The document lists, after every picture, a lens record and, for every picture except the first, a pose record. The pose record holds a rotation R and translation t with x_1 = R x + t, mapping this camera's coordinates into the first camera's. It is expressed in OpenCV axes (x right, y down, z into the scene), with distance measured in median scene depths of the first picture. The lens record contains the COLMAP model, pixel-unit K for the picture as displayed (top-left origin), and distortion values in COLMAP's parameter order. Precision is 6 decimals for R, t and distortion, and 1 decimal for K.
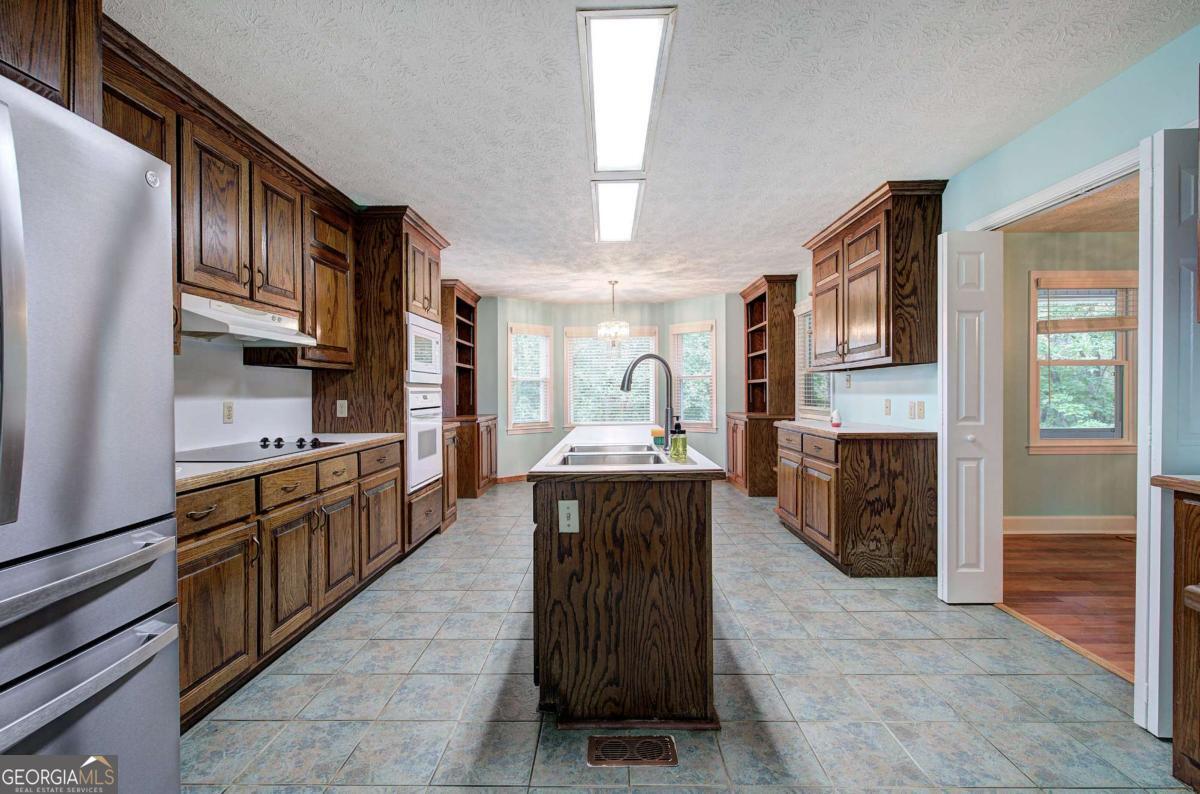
lens RADIAL K [[522.1, 0, 600.5], [0, 522.1, 396.0], [0, 0, 1]] dist [0.003048, 0.000072]
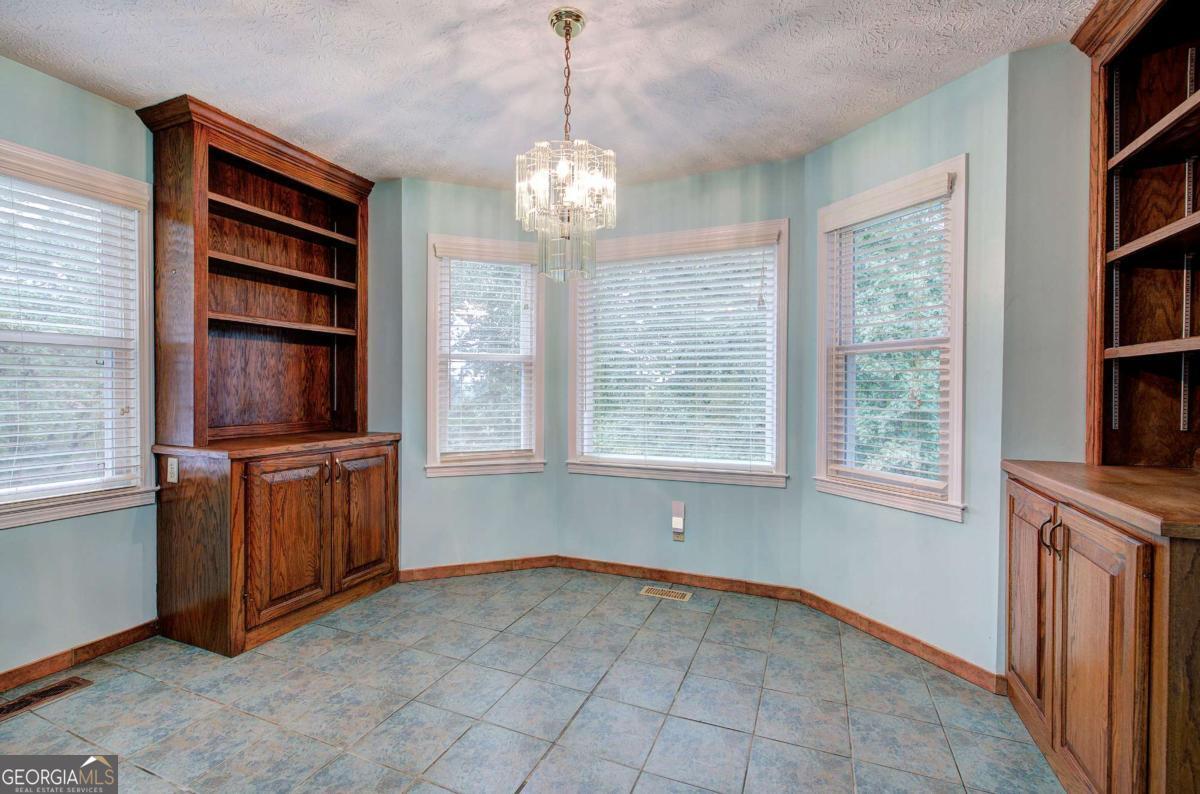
lens RADIAL K [[522.1, 0, 602.0], [0, 522.1, 395.7], [0, 0, 1]] dist [0.003048, 0.000072]
pose [[0.930509, 0.014680, -0.365974, 0.136093], [-0.012386, 0.999886, 0.008615, -0.004195], [0.366059, -0.003483, 0.930585, 0.634378]]
